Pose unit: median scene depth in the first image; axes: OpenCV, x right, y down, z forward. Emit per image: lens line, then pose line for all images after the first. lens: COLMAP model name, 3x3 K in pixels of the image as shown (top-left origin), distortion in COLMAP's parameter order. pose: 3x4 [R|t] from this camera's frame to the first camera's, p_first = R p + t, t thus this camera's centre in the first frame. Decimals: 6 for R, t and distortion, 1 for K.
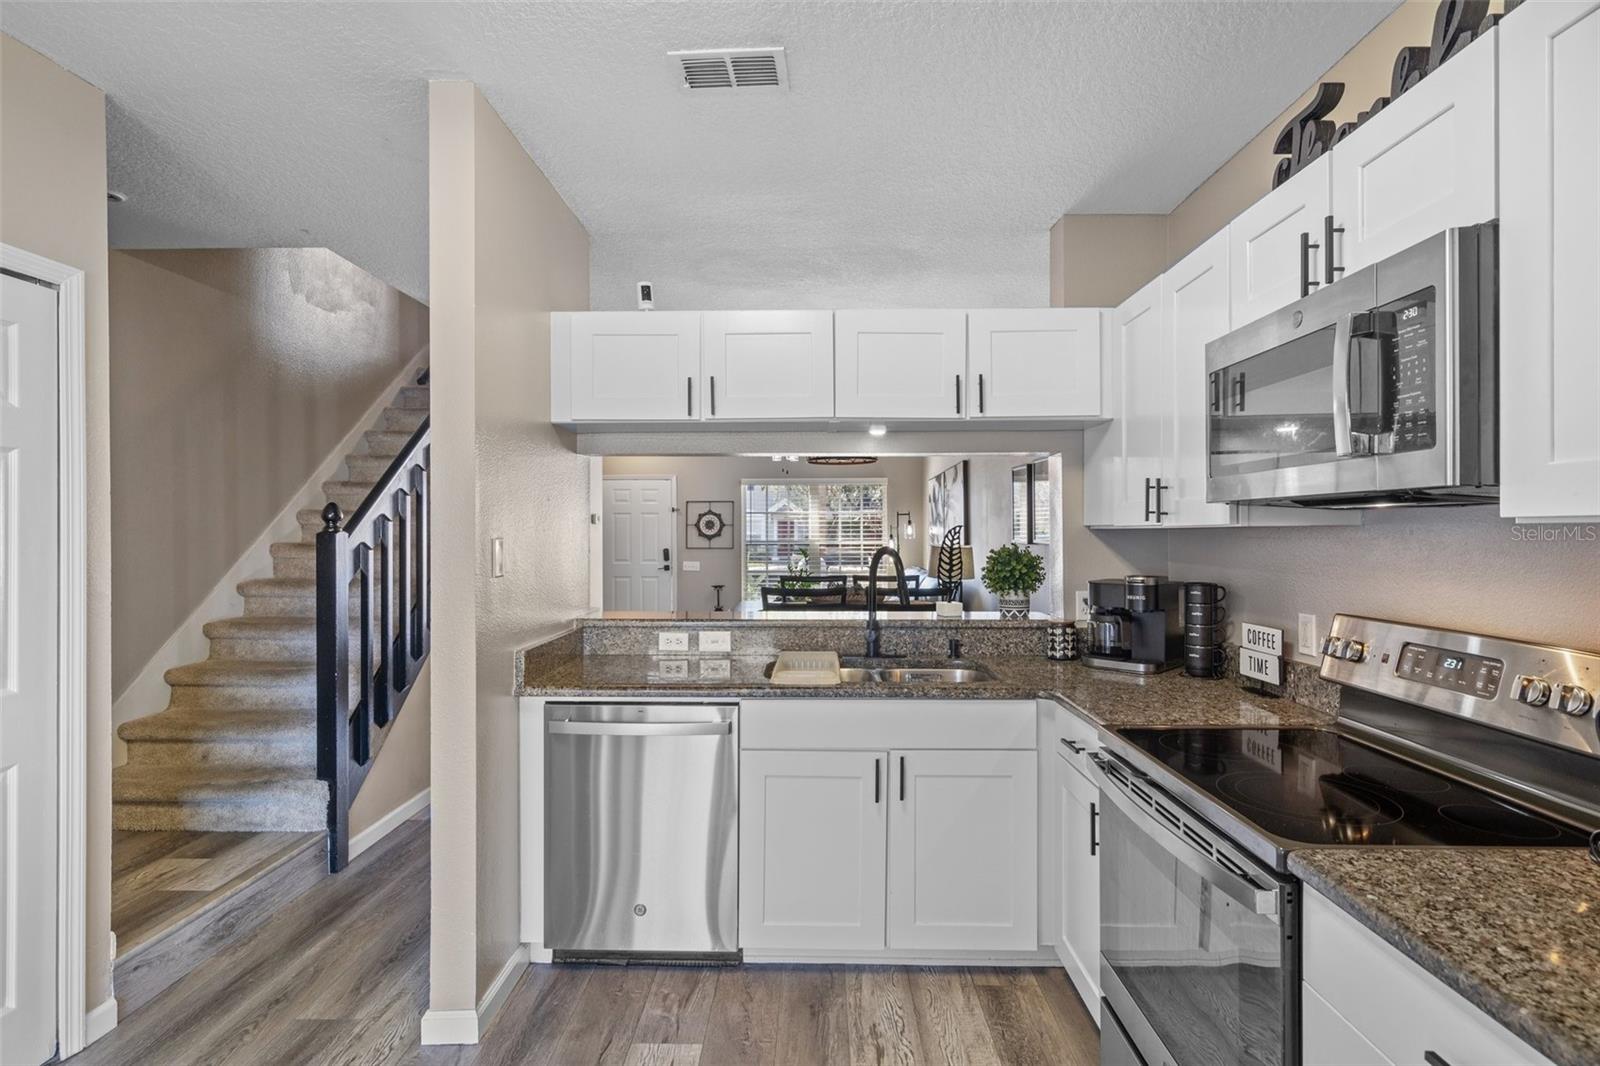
lens RADIAL K [[810.5, 0, 835.1], [0, 810.5, 533.2], [0, 0, 1]] dist [-0.001764, 0.003218]
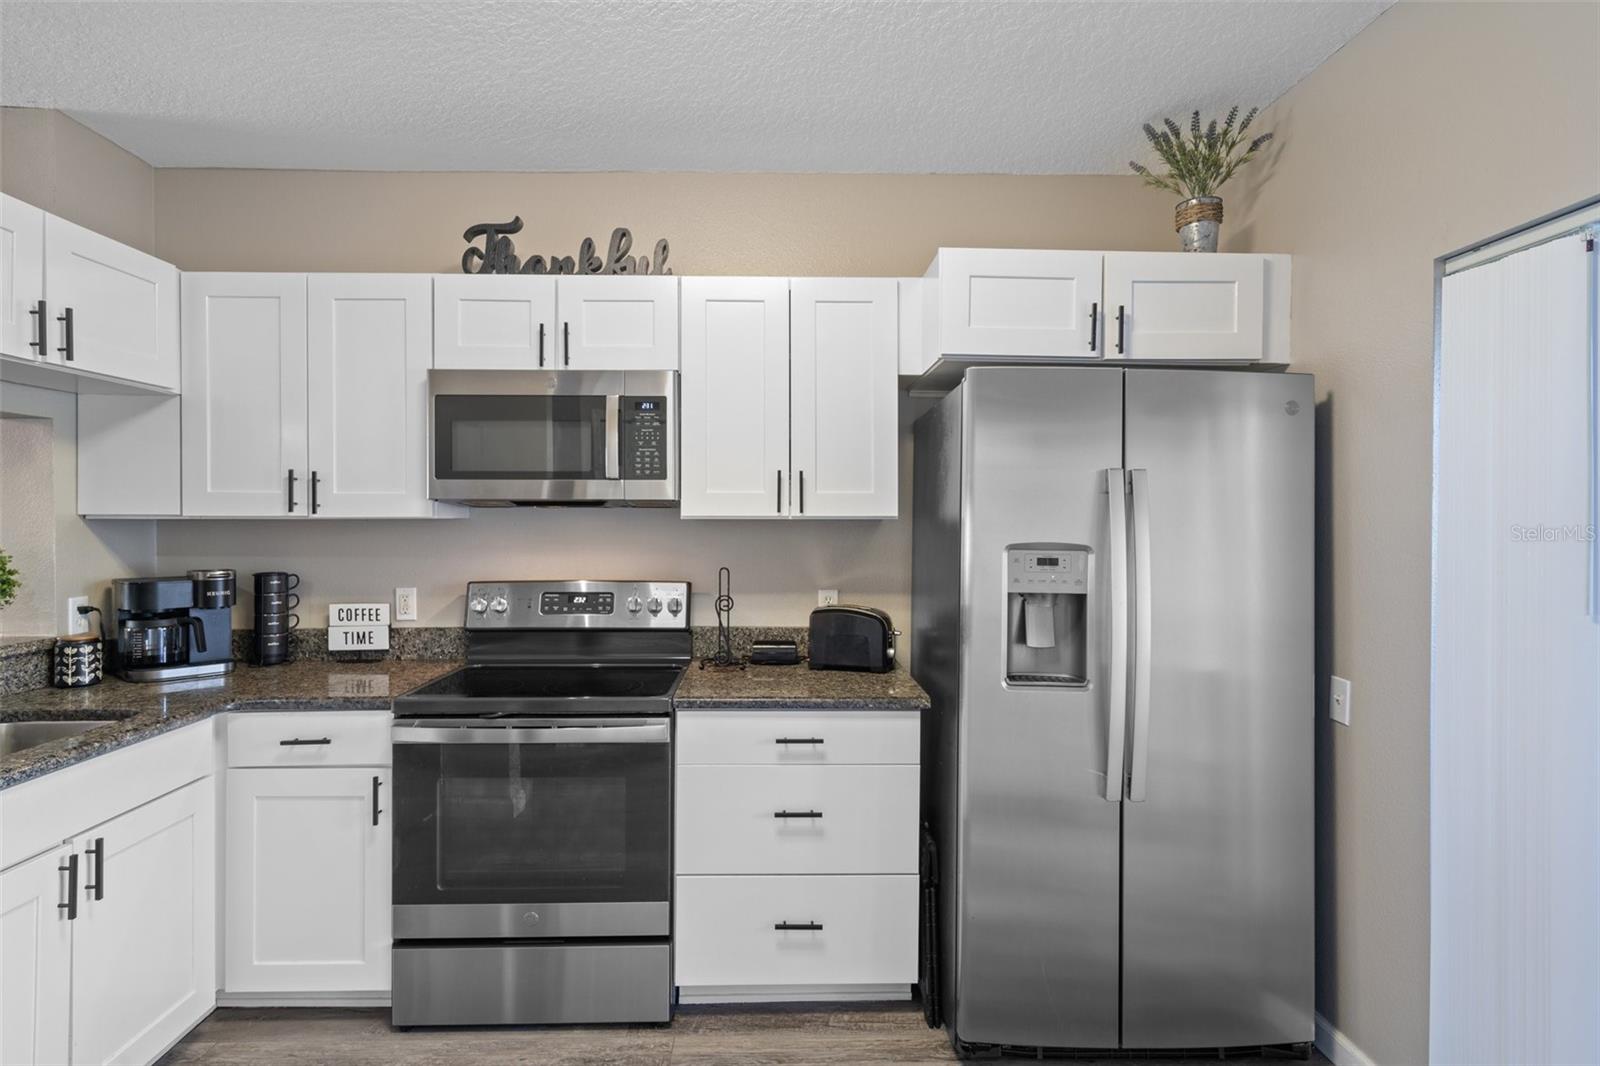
lens RADIAL K [[861.3, 0, 800.4], [0, 861.3, 527.1], [0, 0, 1]] dist [0.001151, 0.001064]
pose [[-0.069370, -0.005866, 0.997574, -0.714482], [0.000596, 0.999982, 0.005922, -0.002052], [-0.997591, 0.001006, -0.069365, 0.434395]]
